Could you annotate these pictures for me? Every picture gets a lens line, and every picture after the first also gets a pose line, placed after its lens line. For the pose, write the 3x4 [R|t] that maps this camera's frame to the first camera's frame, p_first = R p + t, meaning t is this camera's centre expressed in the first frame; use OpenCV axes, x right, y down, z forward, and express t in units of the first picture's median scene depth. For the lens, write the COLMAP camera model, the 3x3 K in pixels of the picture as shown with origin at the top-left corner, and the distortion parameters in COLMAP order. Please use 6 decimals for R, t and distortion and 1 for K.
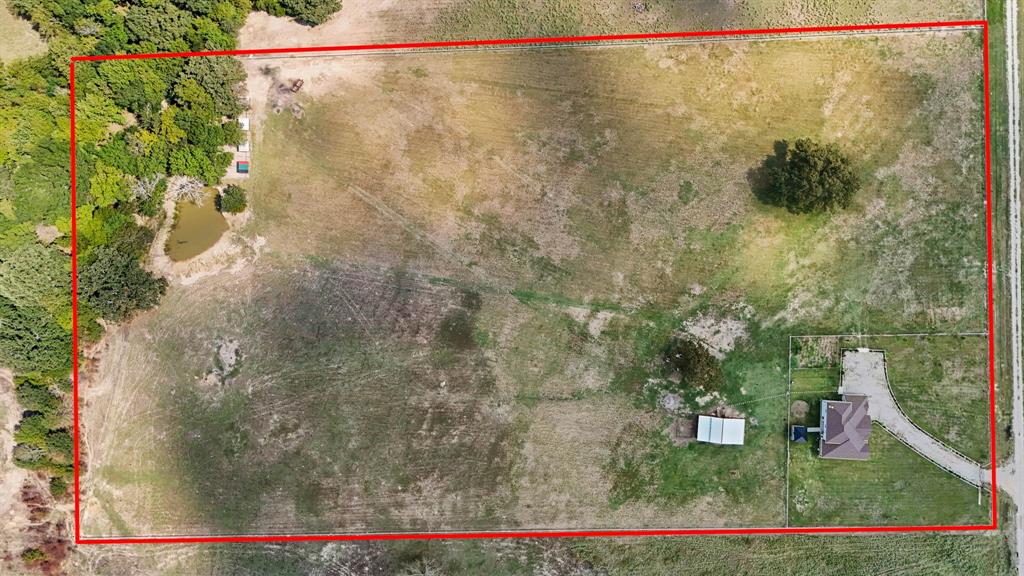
lens RADIAL K [[757.2, 0, 512.0], [0, 757.2, 288.0], [0, 0, 1]] dist [0.059856, -0.048672]
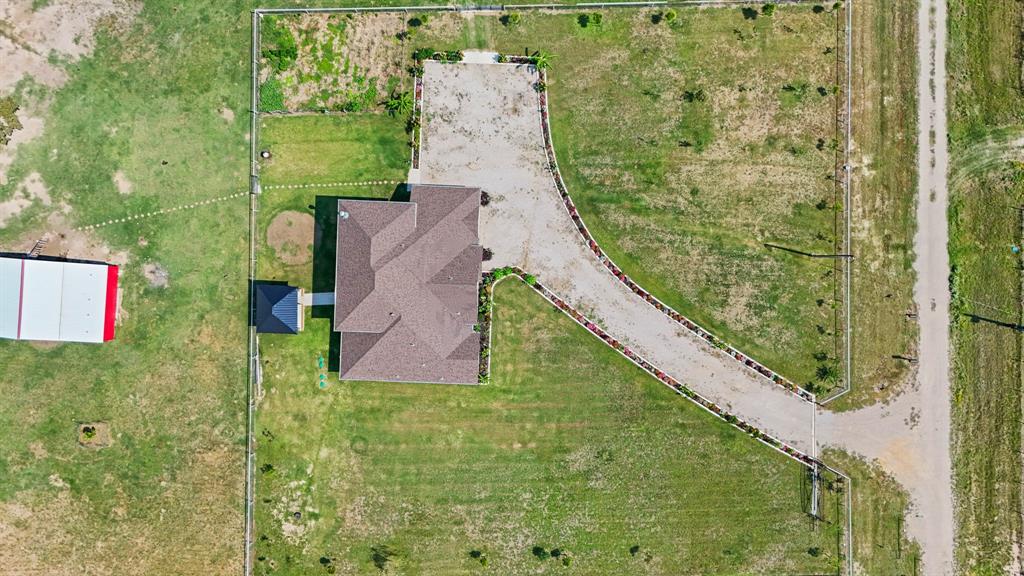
lens RADIAL K [[757.2, 0, 512.0], [0, 757.2, 288.0], [0, 0, 1]] dist [0.059856, -0.048672]
pose [[0.999574, -0.000061, 0.029169, 0.462420], [-0.000563, 0.999771, 0.021393, 0.173667], [-0.029164, -0.021400, 0.999346, 0.667073]]
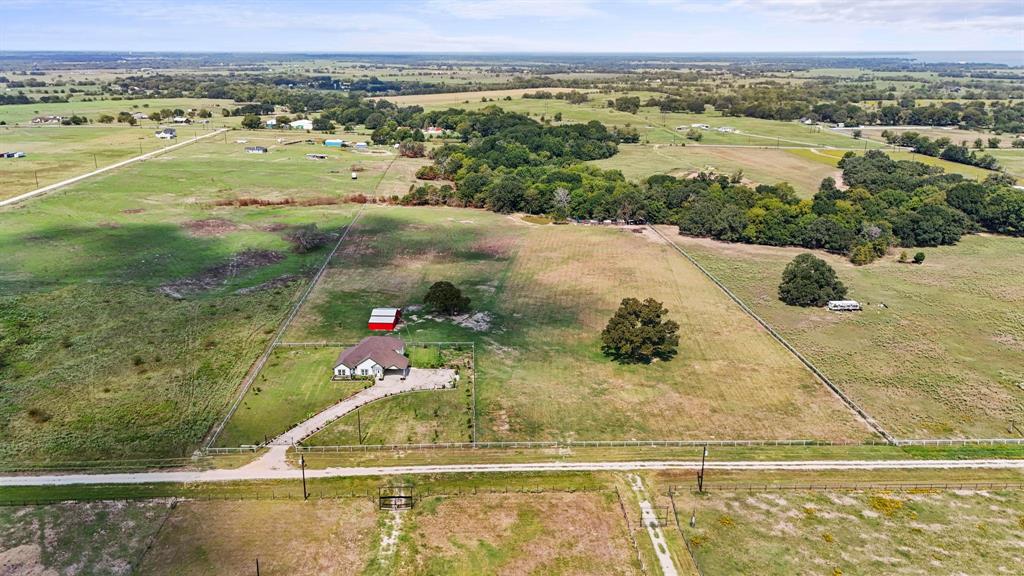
lens RADIAL K [[750.1, 0, 485.9], [0, 750.1, 290.1], [0, 0, 1]] dist [0.064231, -0.043627]
pose [[0.002960, 0.338424, -0.940989, 1.229445], [-0.999995, 0.000108, -0.003107, 0.050100], [-0.000950, 0.940994, 0.338423, 0.613692]]
